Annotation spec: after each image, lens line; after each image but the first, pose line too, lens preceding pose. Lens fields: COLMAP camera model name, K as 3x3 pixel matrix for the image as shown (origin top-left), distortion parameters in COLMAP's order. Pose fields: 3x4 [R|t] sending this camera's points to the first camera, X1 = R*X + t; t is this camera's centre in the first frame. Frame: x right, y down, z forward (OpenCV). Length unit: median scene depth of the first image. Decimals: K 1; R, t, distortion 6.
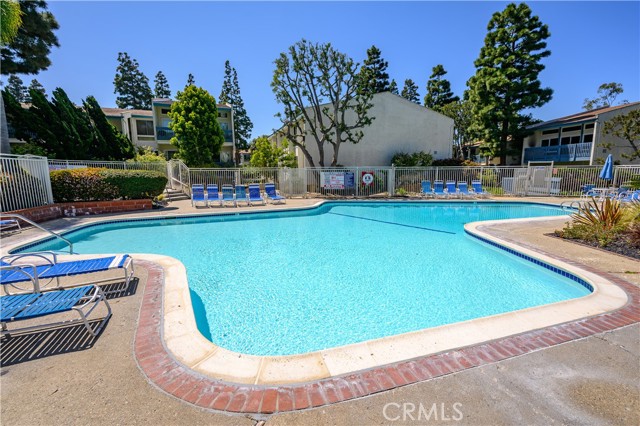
lens RADIAL K [[274.6, 0, 319.8], [0, 274.6, 244.5], [0, 0, 1]] dist [0.010507, 0.000169]
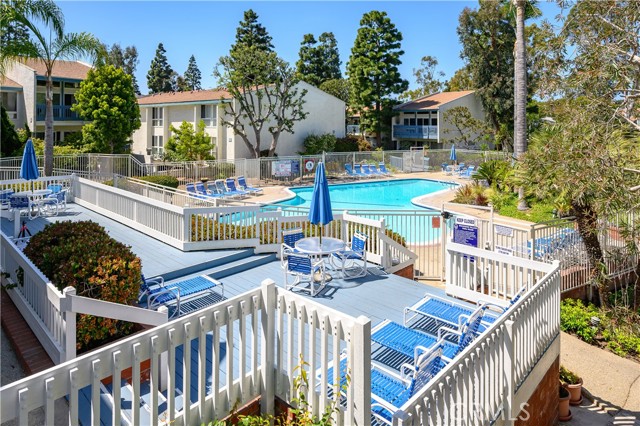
lens RADIAL K [[393.0, 0, 320.0], [0, 393.0, 213.0], [0, 0, 1]] dist [0.003136, 0.000120]
pose [[0.860791, -0.104665, 0.498081, -0.428102], [0.112446, 0.993553, 0.014449, -0.044399], [-0.496382, 0.043570, 0.867010, -0.292958]]
